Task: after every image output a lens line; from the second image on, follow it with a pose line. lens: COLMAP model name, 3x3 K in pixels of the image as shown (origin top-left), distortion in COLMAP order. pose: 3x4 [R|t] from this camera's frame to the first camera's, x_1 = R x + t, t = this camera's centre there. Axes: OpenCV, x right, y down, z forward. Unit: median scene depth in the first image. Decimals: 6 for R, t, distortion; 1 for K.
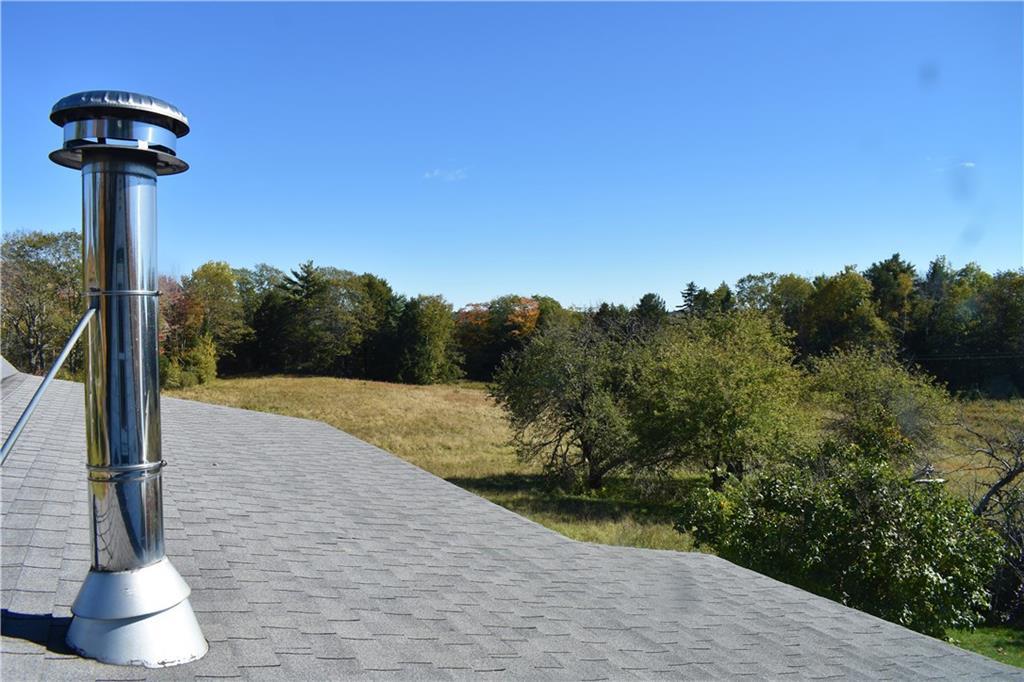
lens RADIAL K [[796.0, 0, 512.0], [0, 796.0, 341.0], [0, 0, 1]] dist [-0.059825, -0.007147]
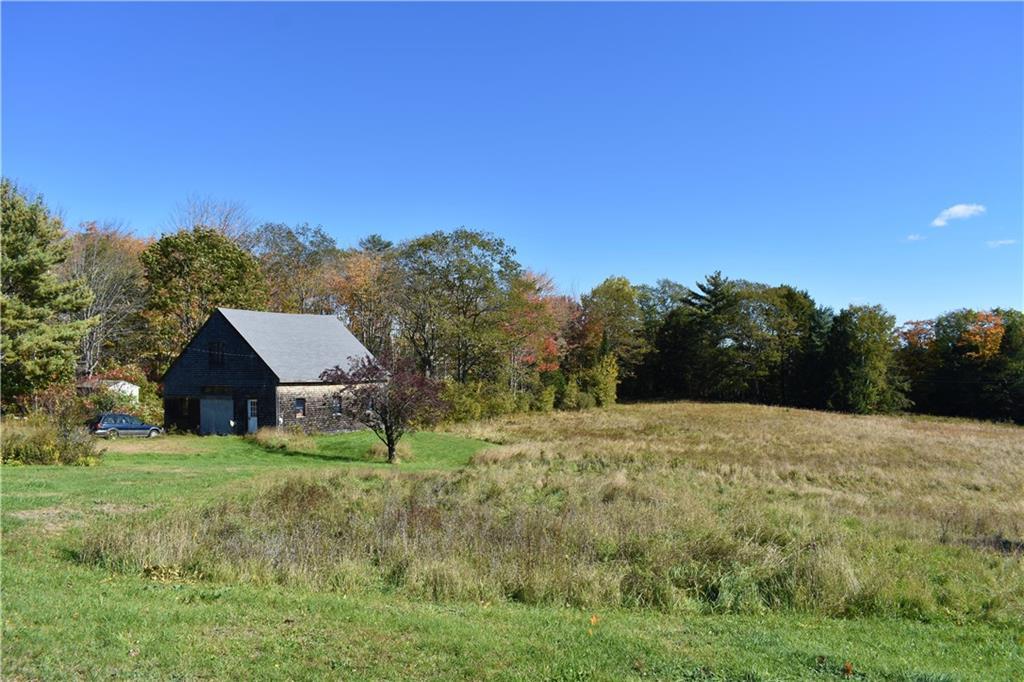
lens RADIAL K [[796.0, 0, 512.0], [0, 796.0, 341.0], [0, 0, 1]] dist [-0.059825, -0.007147]
pose [[0.881134, -0.021108, -0.472396, -0.042629], [-0.003551, 0.998680, -0.051248, 0.021528], [0.472854, 0.046834, 0.879895, 0.122772]]
